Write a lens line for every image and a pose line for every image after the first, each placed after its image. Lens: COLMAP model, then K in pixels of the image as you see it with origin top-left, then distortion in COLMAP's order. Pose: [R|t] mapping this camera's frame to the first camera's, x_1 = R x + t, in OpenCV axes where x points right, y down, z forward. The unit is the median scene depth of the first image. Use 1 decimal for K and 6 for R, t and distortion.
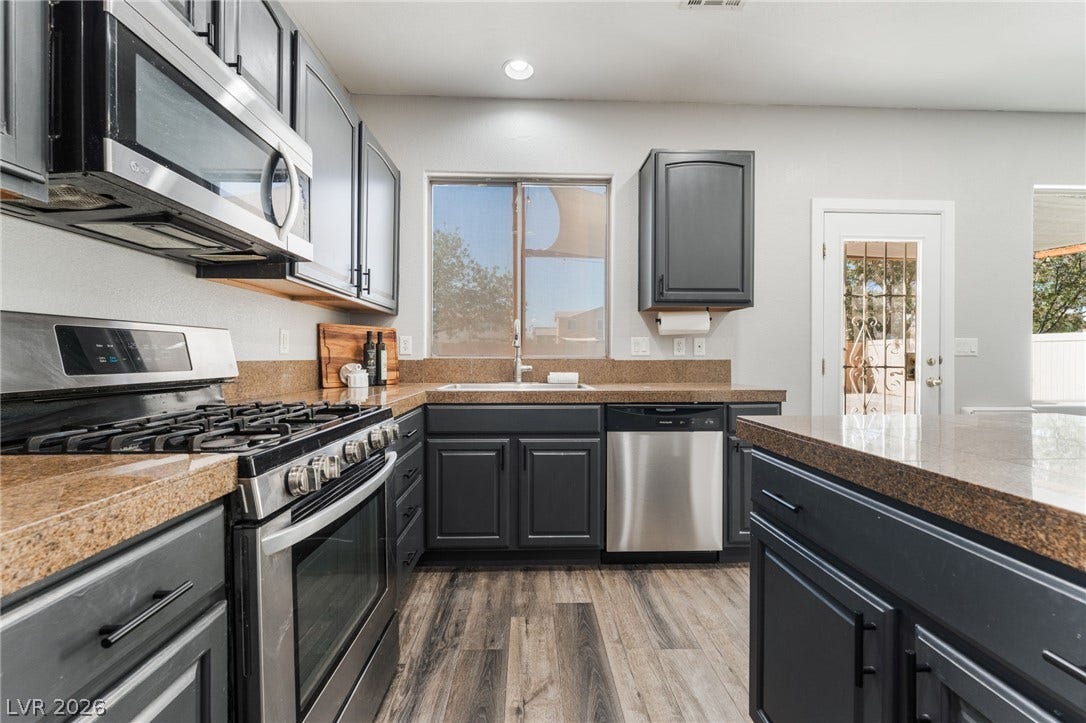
lens RADIAL K [[440.7, 0, 543.0], [0, 440.7, 355.0], [0, 0, 1]] dist [-0.000493, 0.000308]
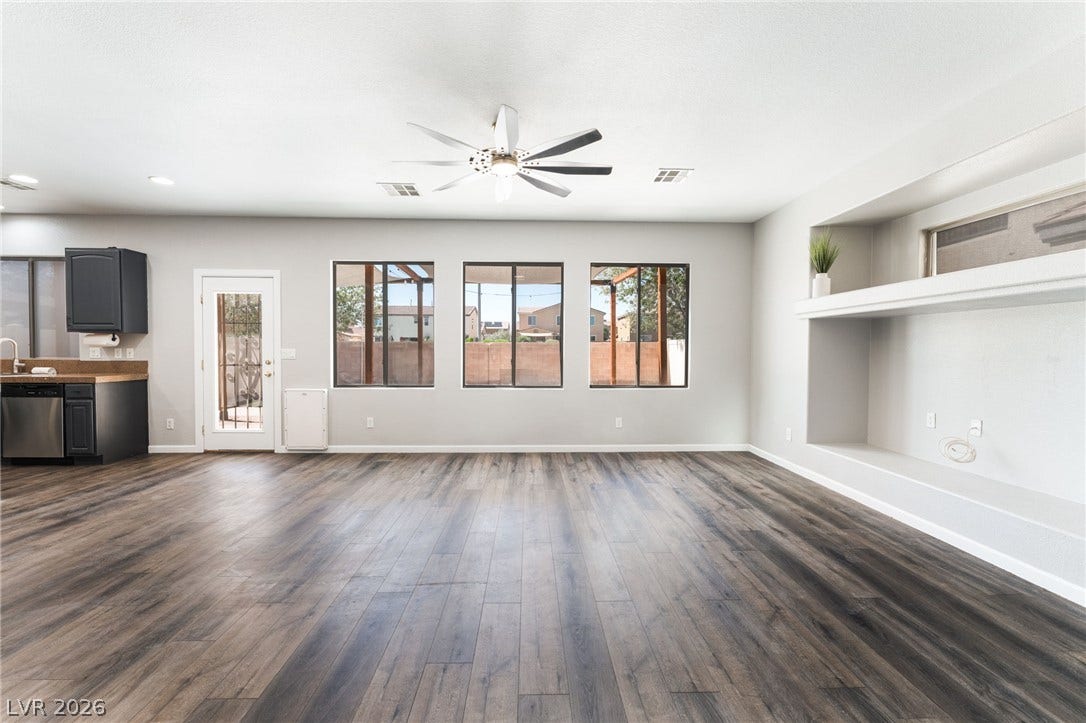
lens RADIAL K [[440.7, 0, 543.0], [0, 440.7, 355.0], [0, 0, 1]] dist [-0.000493, 0.000308]
pose [[0.999940, 0.004095, -0.010189, 2.052210], [-0.003959, 0.999903, 0.013348, -0.043263], [0.010242, -0.013307, 0.999859, -0.759072]]
